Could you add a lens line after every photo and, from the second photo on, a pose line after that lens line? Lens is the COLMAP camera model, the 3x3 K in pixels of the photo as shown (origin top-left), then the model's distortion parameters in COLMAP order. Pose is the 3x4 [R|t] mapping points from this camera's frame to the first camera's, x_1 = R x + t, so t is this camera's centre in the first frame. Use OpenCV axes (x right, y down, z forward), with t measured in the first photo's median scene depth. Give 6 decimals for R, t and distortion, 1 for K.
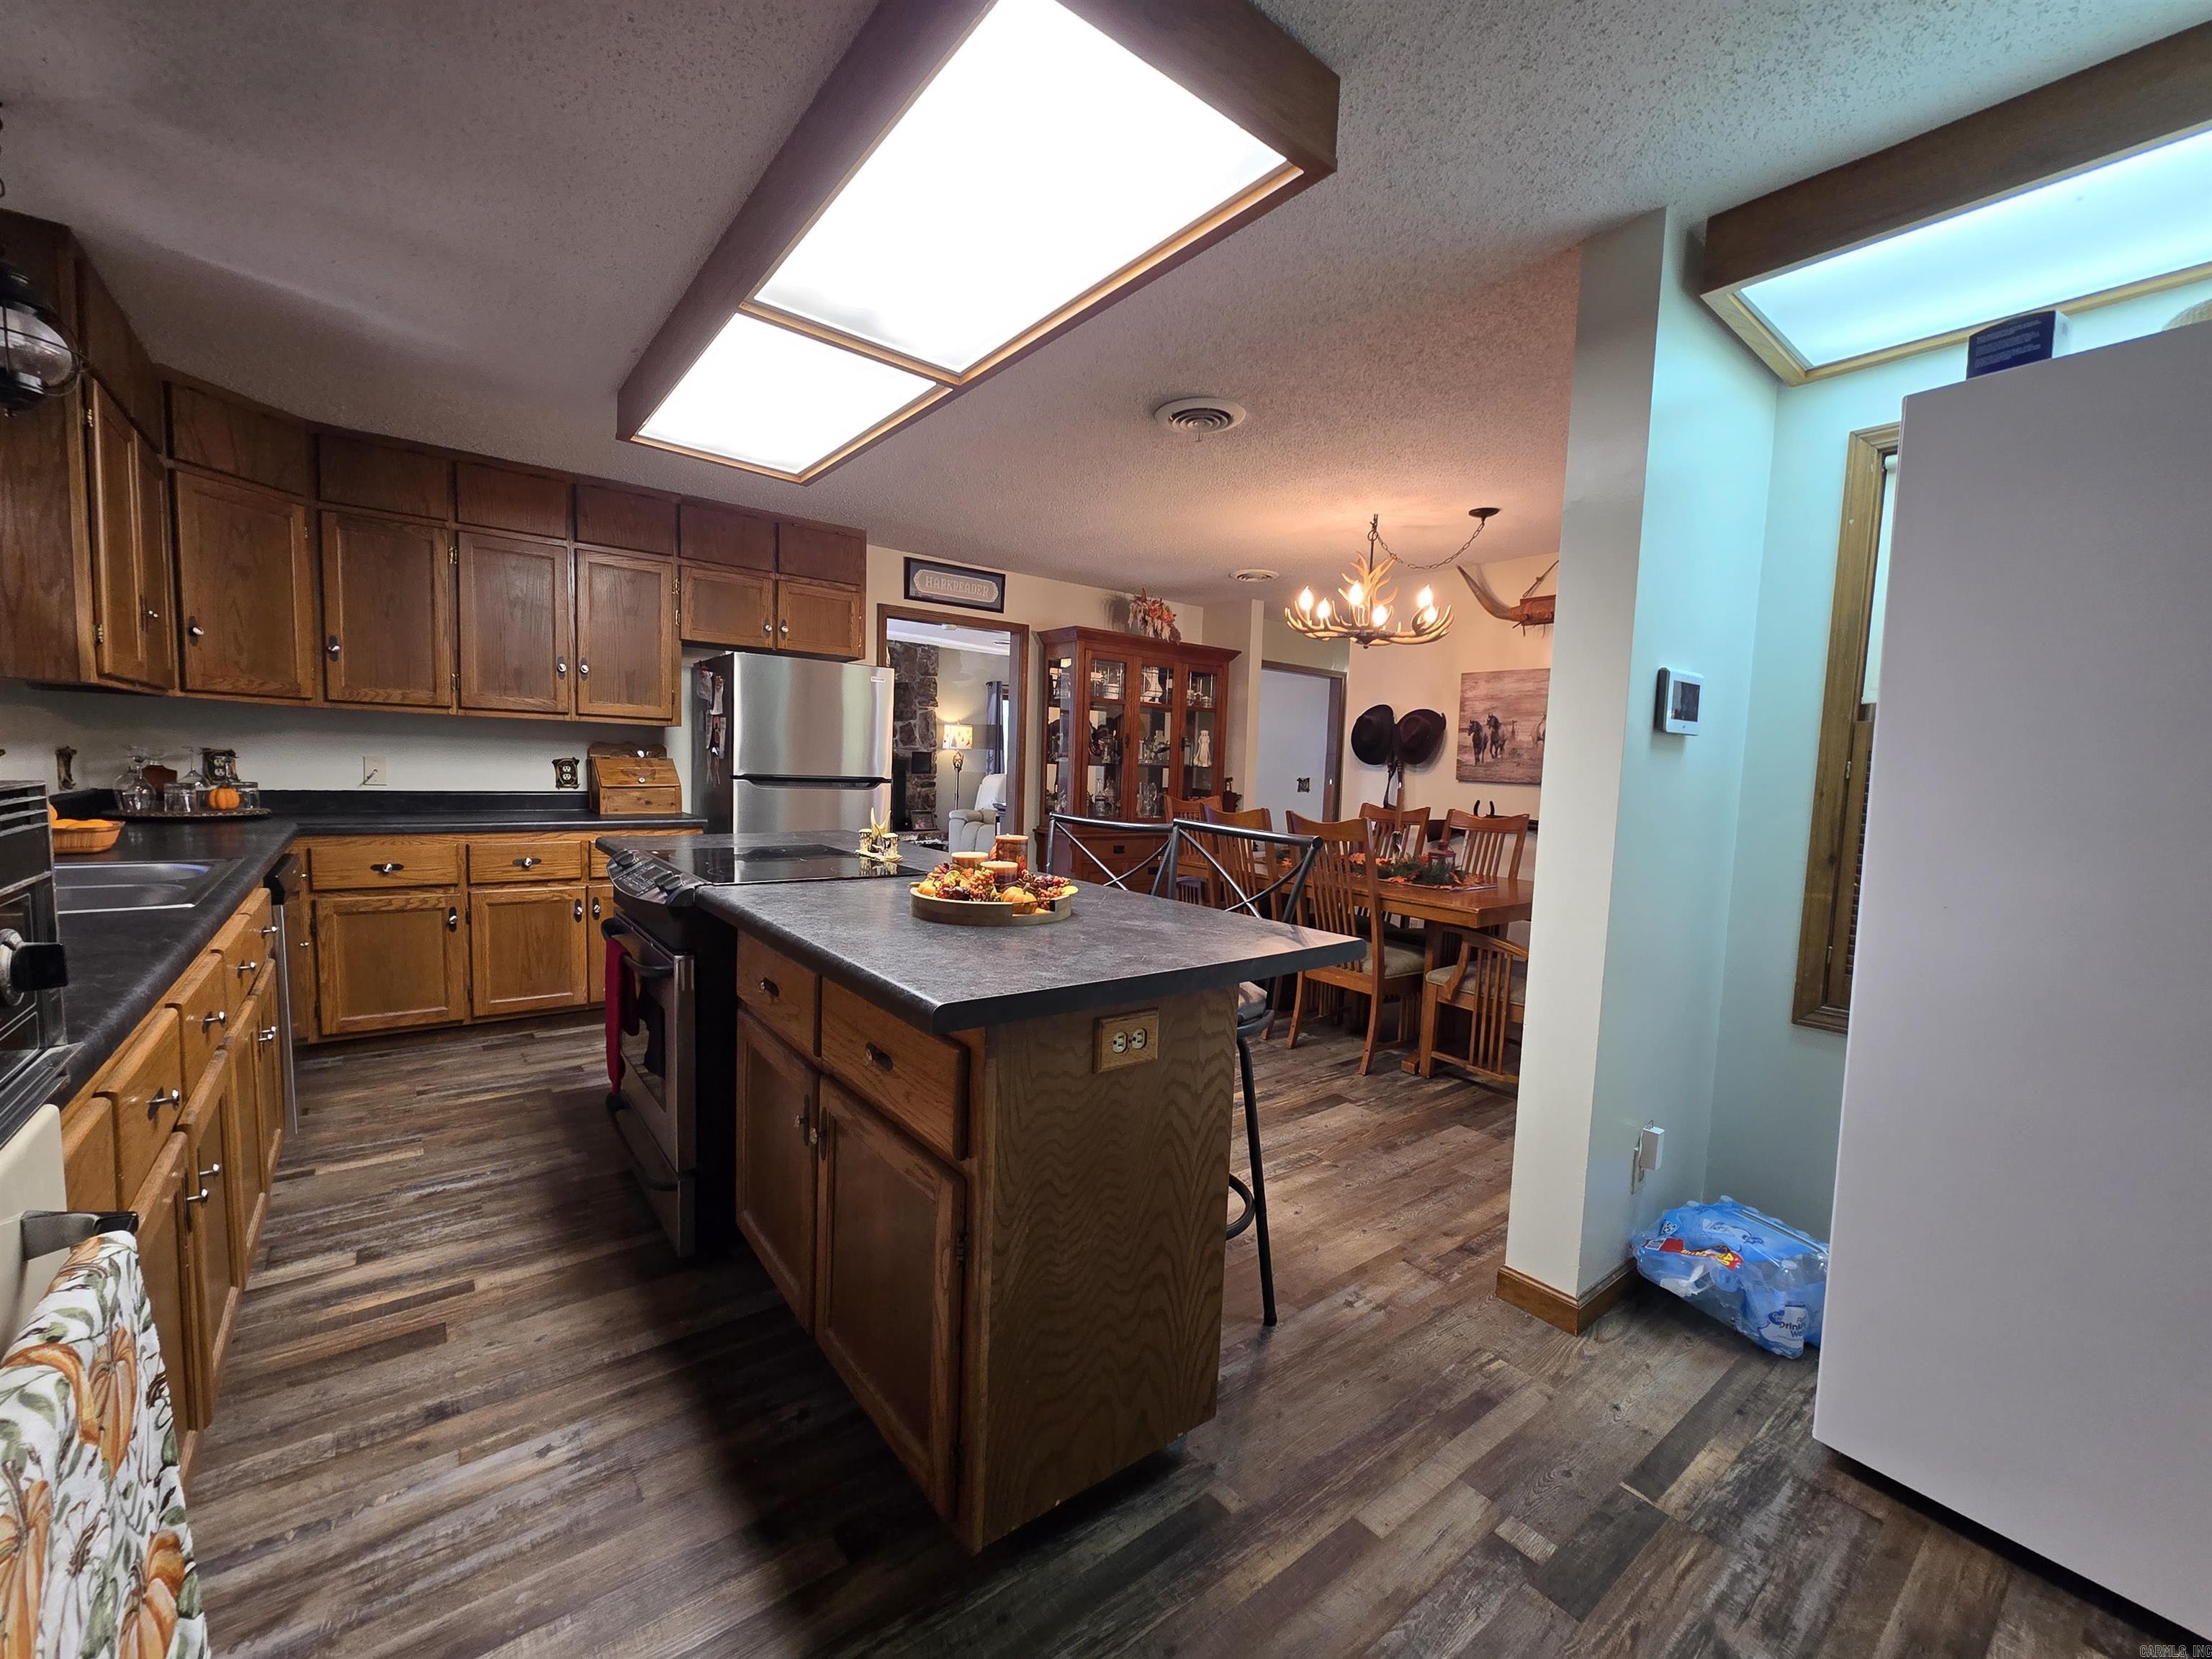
lens RADIAL K [[907.4, 0, 1106.8], [0, 907.4, 837.5], [0, 0, 1]] dist [-0.004366, 0.003583]
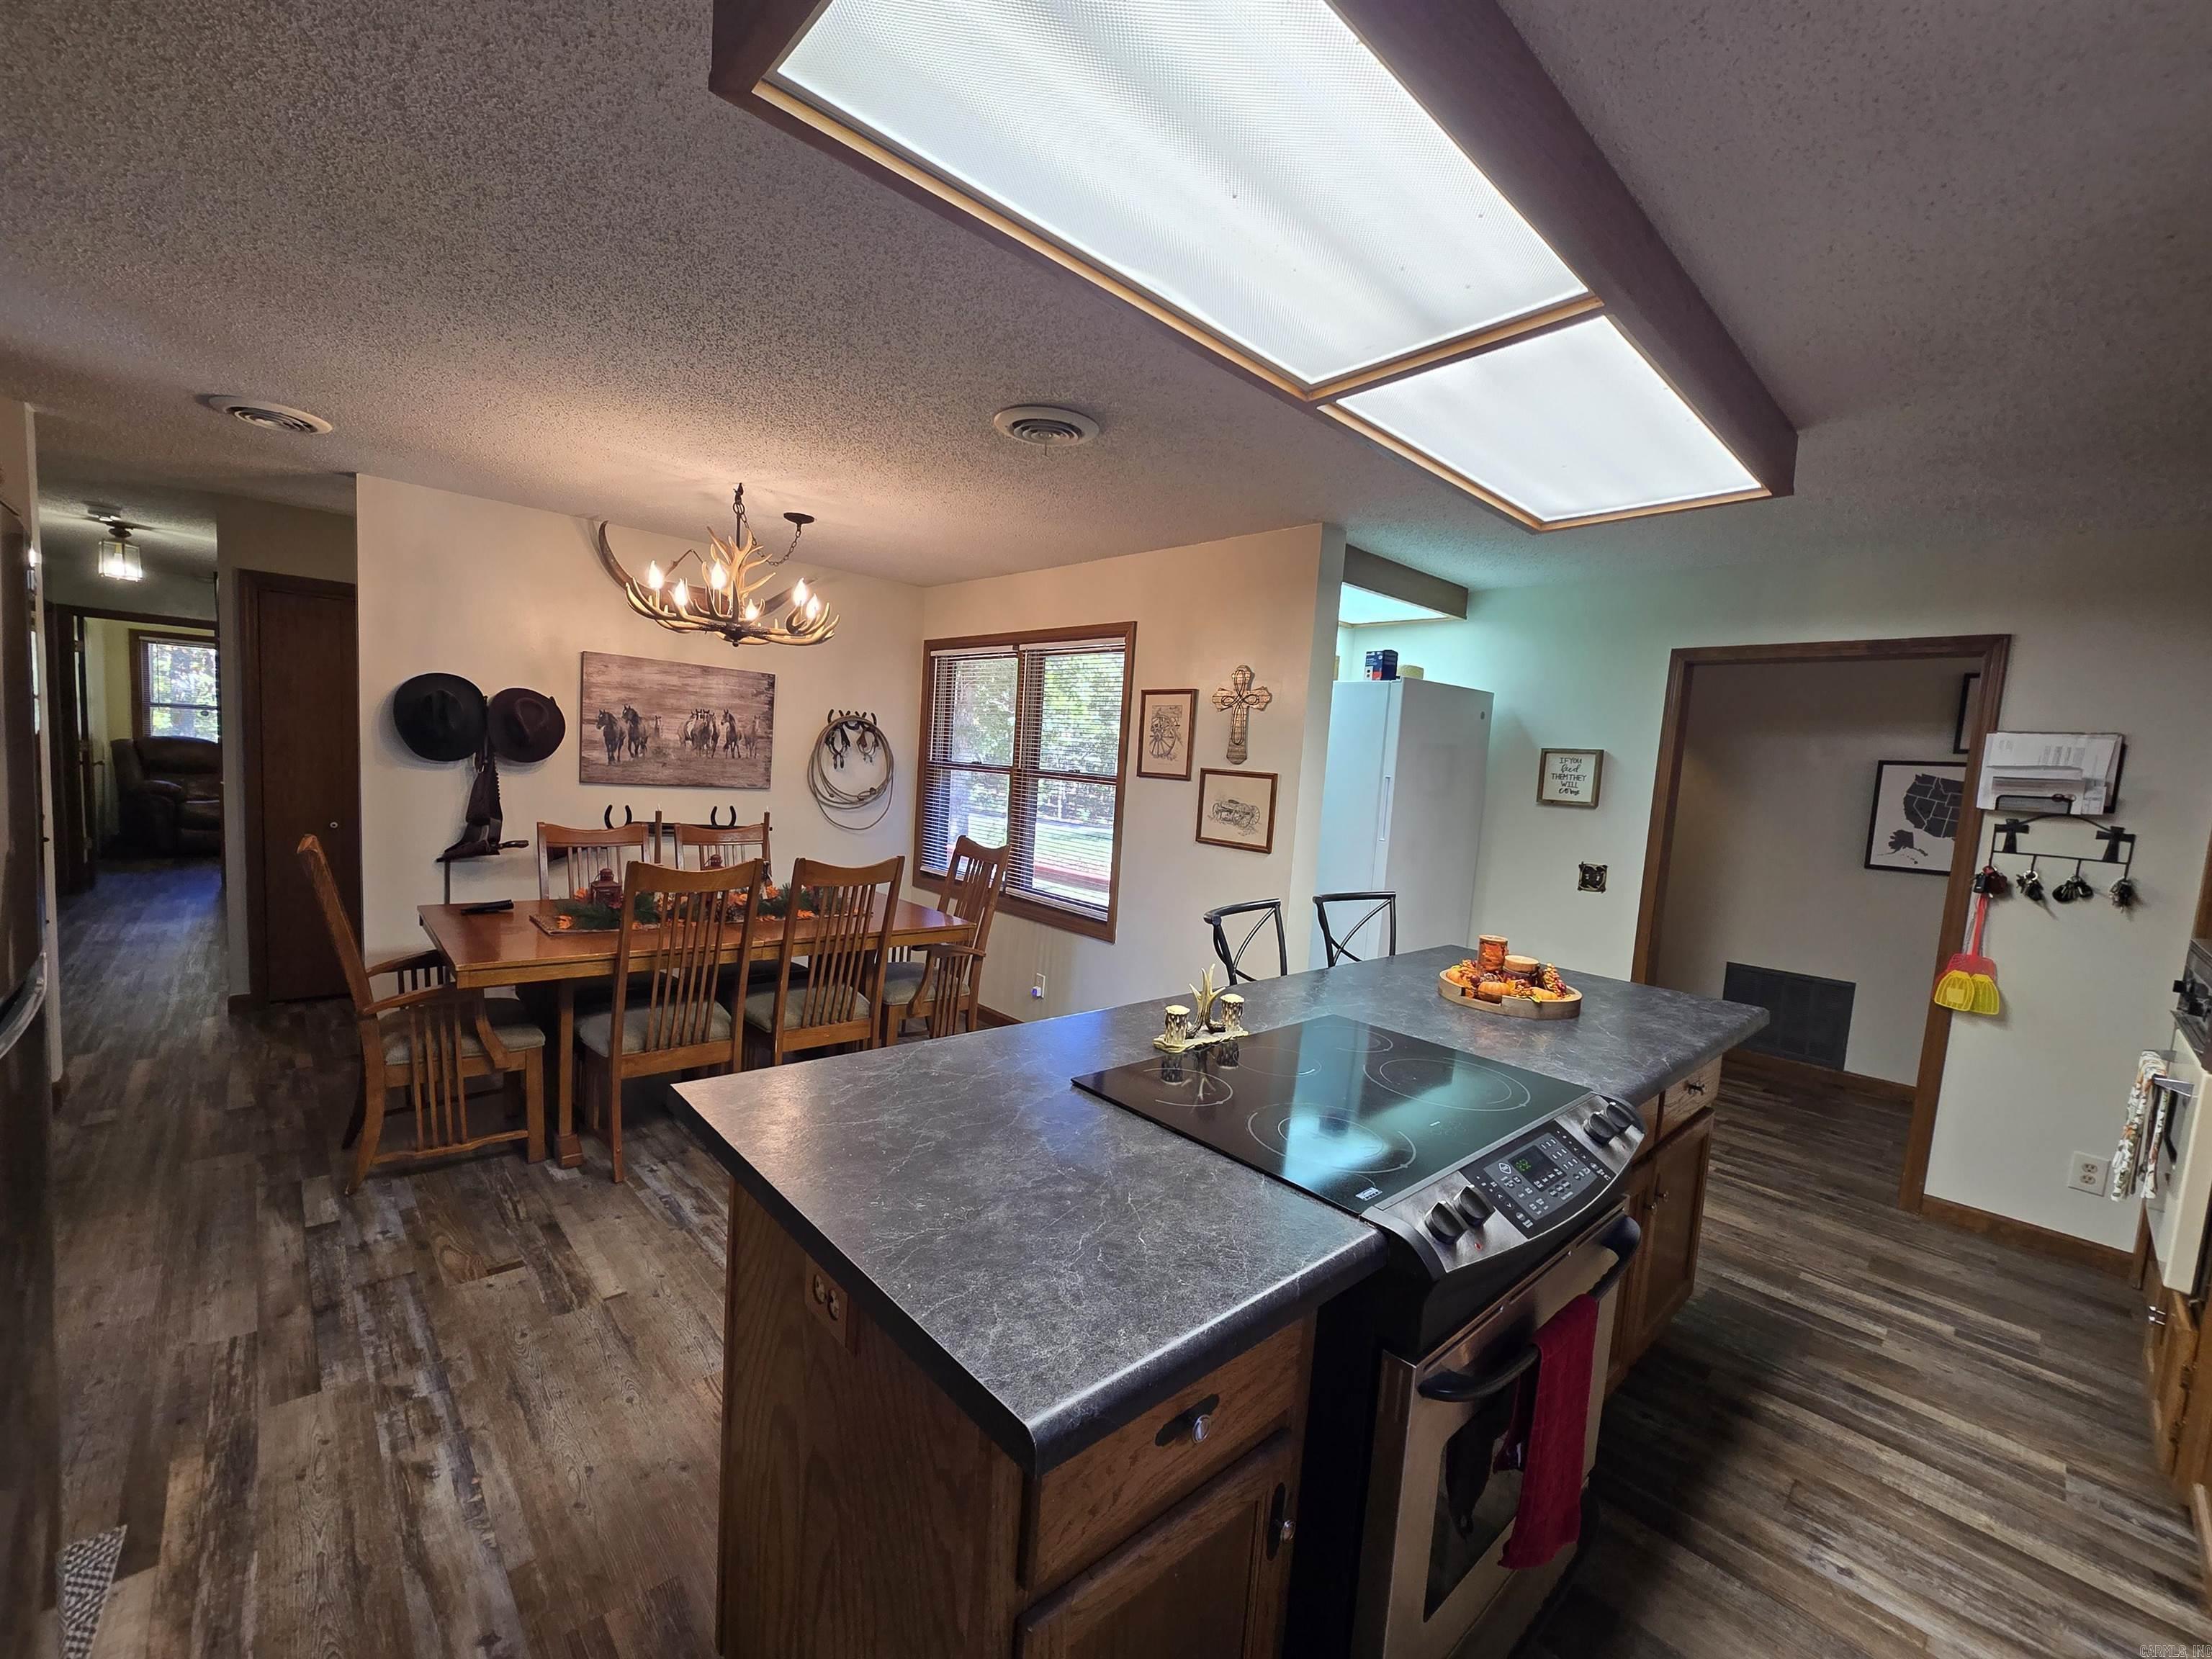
lens RADIAL K [[907.4, 0, 1096.1], [0, 907.4, 844.9], [0, 0, 1]] dist [-0.004366, 0.003583]
pose [[-0.070439, -0.130913, 0.988888, -0.639937], [0.016674, 0.991058, 0.132388, -0.148700], [-0.997377, 0.025814, -0.067626, 0.819738]]
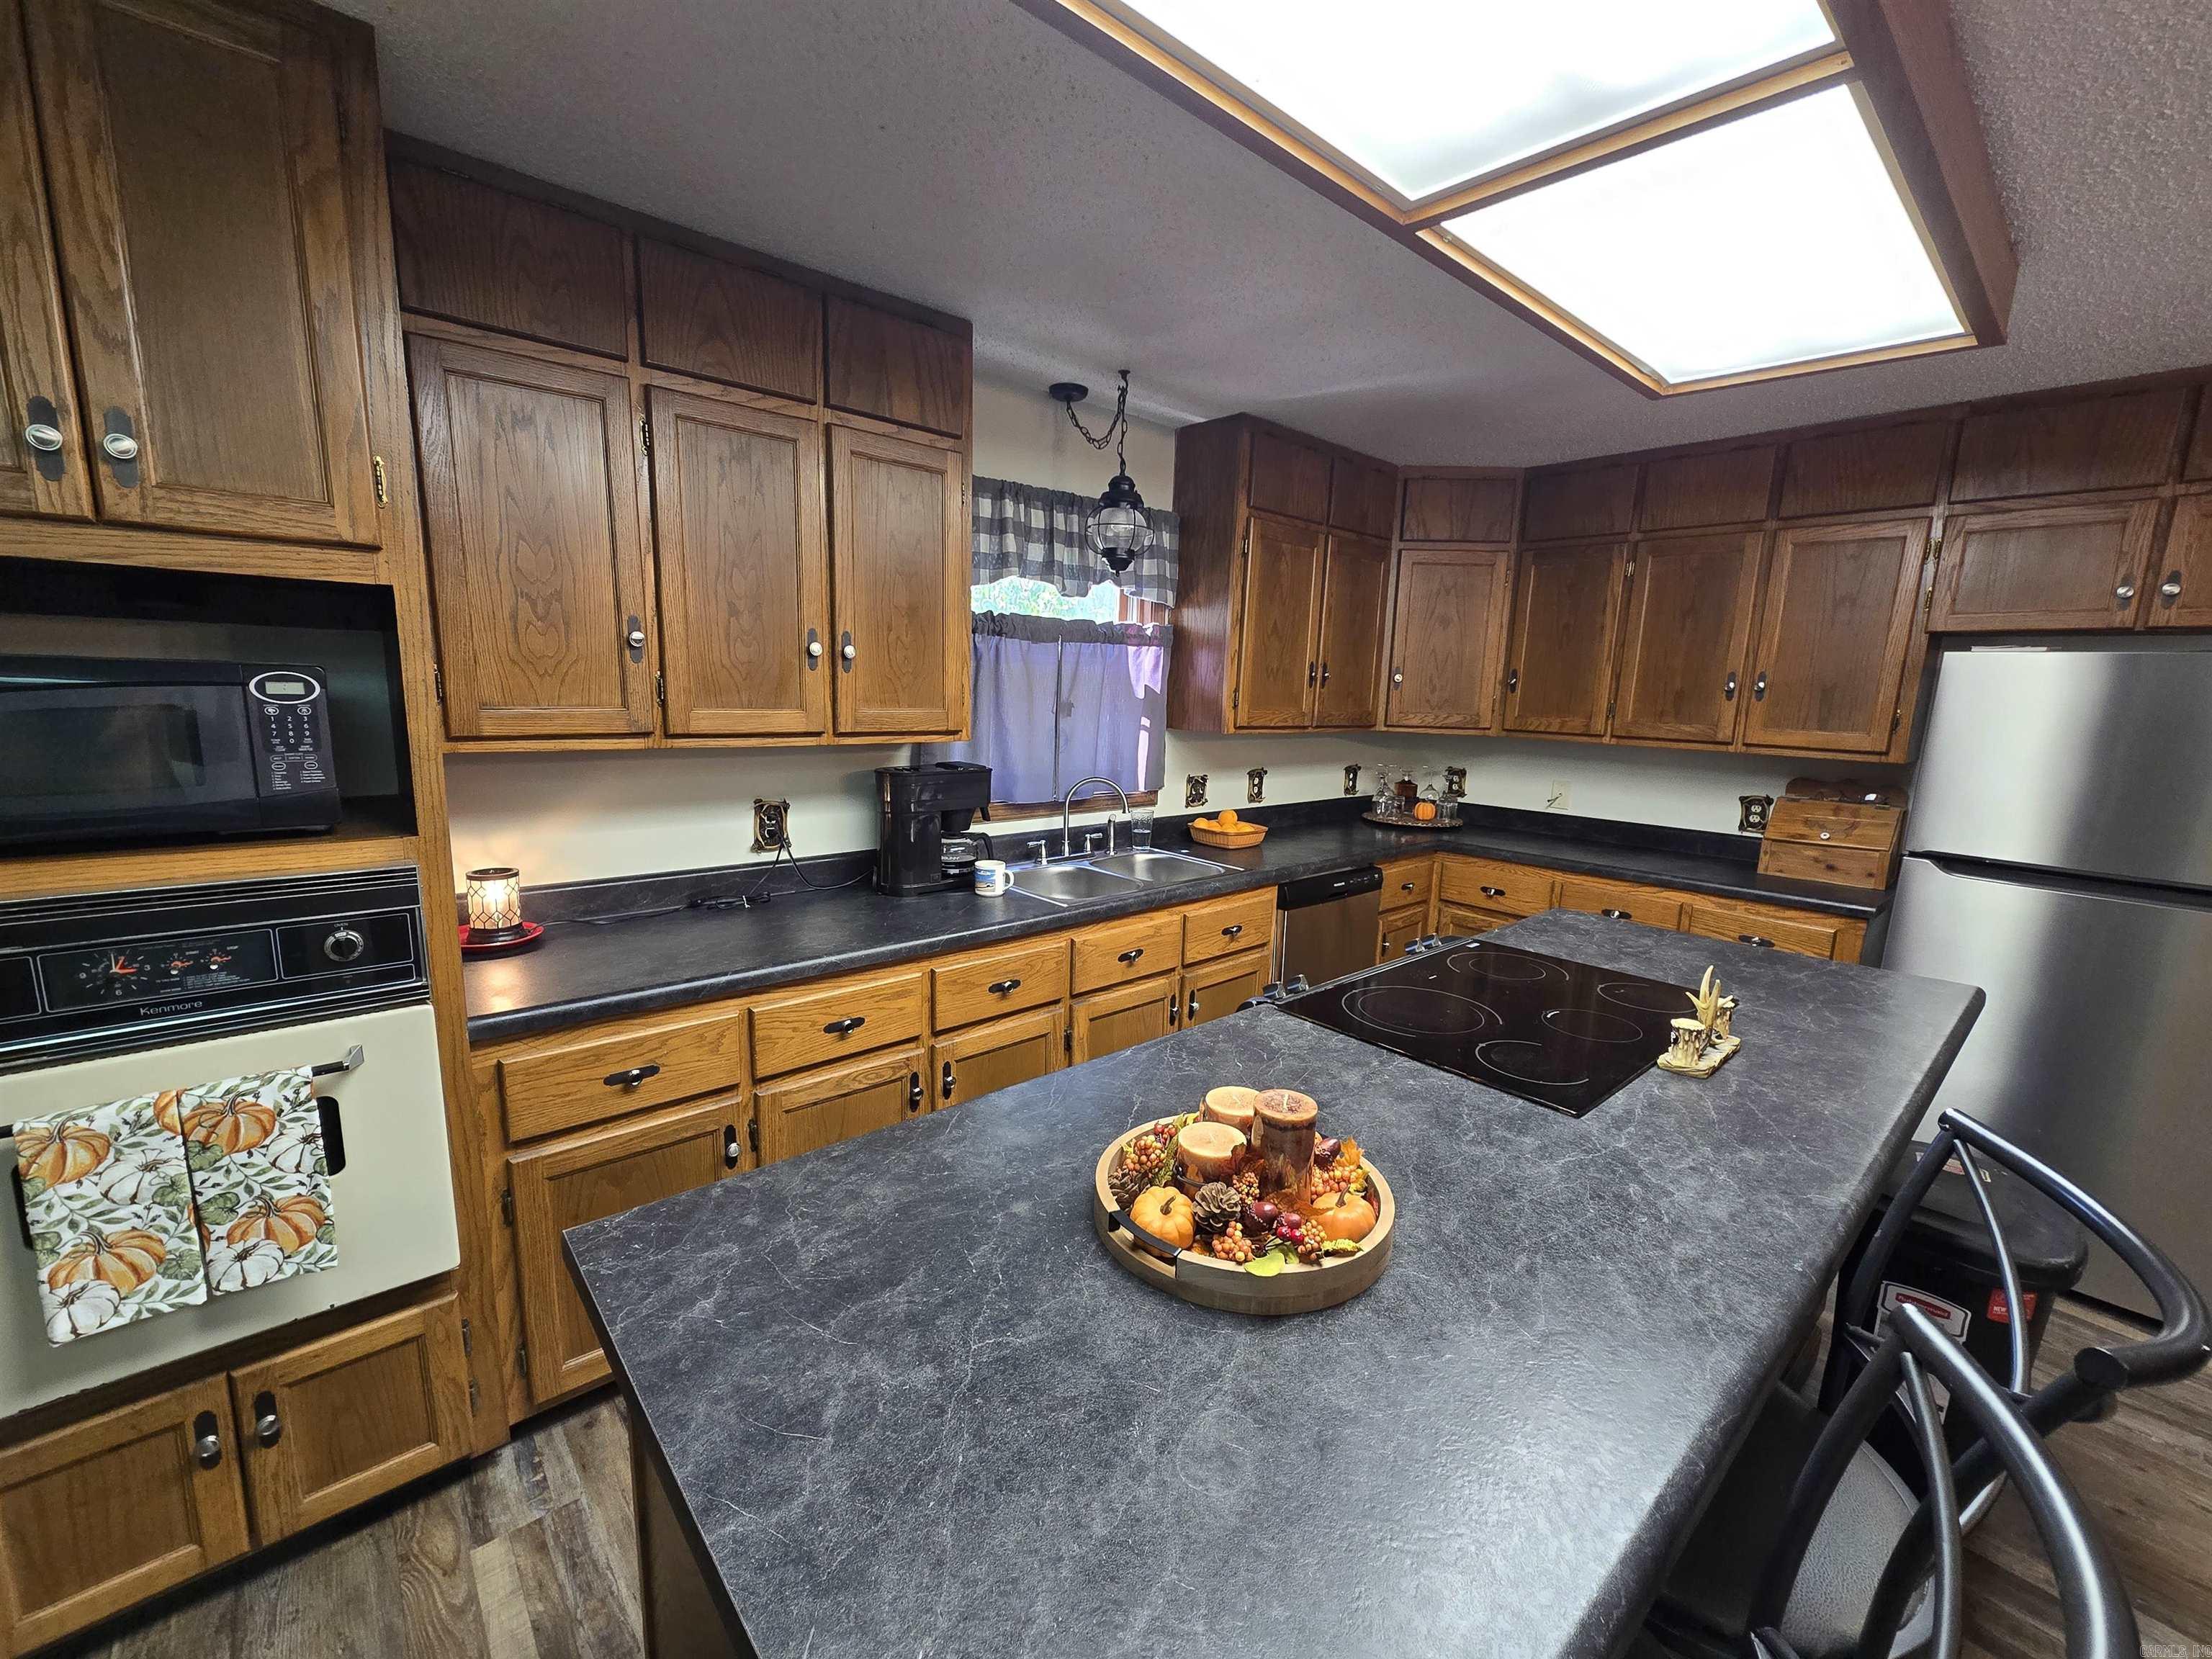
lens RADIAL K [[907.4, 0, 1095.0], [0, 907.4, 846.4], [0, 0, 1]] dist [-0.004366, 0.003583]
pose [[0.048105, 0.143970, -0.988412, 0.193077], [-0.112784, 0.984012, 0.137840, -0.100316], [0.992454, 0.104847, 0.063573, 0.427562]]
